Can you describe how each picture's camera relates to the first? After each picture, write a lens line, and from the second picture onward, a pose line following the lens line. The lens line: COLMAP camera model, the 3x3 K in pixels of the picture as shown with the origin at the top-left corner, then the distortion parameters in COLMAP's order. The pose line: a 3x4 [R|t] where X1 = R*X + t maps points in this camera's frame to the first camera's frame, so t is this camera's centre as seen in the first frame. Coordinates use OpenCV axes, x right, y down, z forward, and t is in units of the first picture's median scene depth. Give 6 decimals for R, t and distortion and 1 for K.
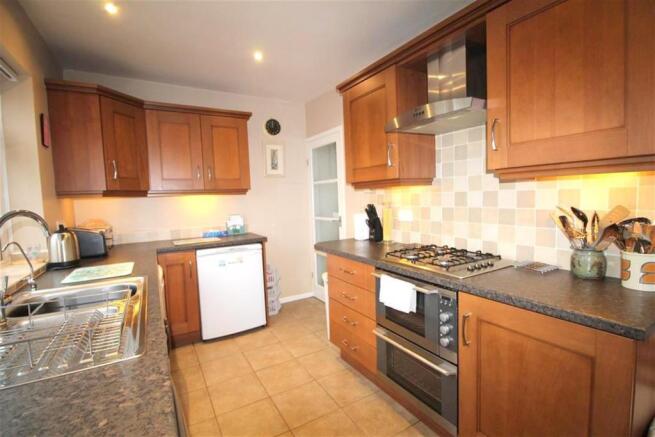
lens RADIAL K [[308.2, 0, 327.5], [0, 308.2, 218.5], [0, 0, 1]] dist [-0.000524, -0.000218]
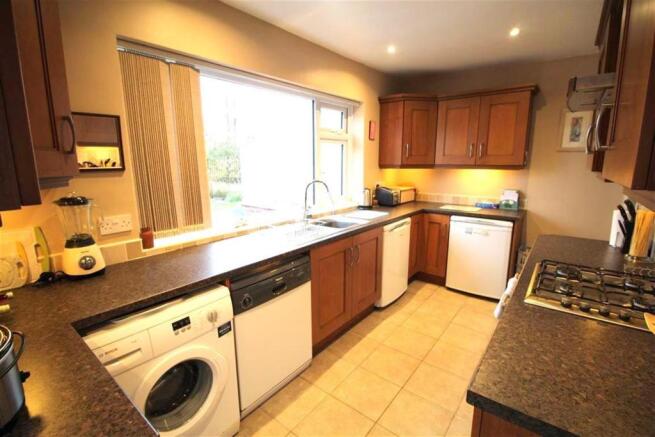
lens RADIAL K [[308.2, 0, 327.5], [0, 308.2, 218.5], [0, 0, 1]] dist [-0.000524, -0.000218]
pose [[0.371511, 0.205495, -0.905401, 0.497171], [-0.077382, 0.978658, 0.190370, -0.079241], [0.925198, -0.000663, 0.379484, 0.074975]]
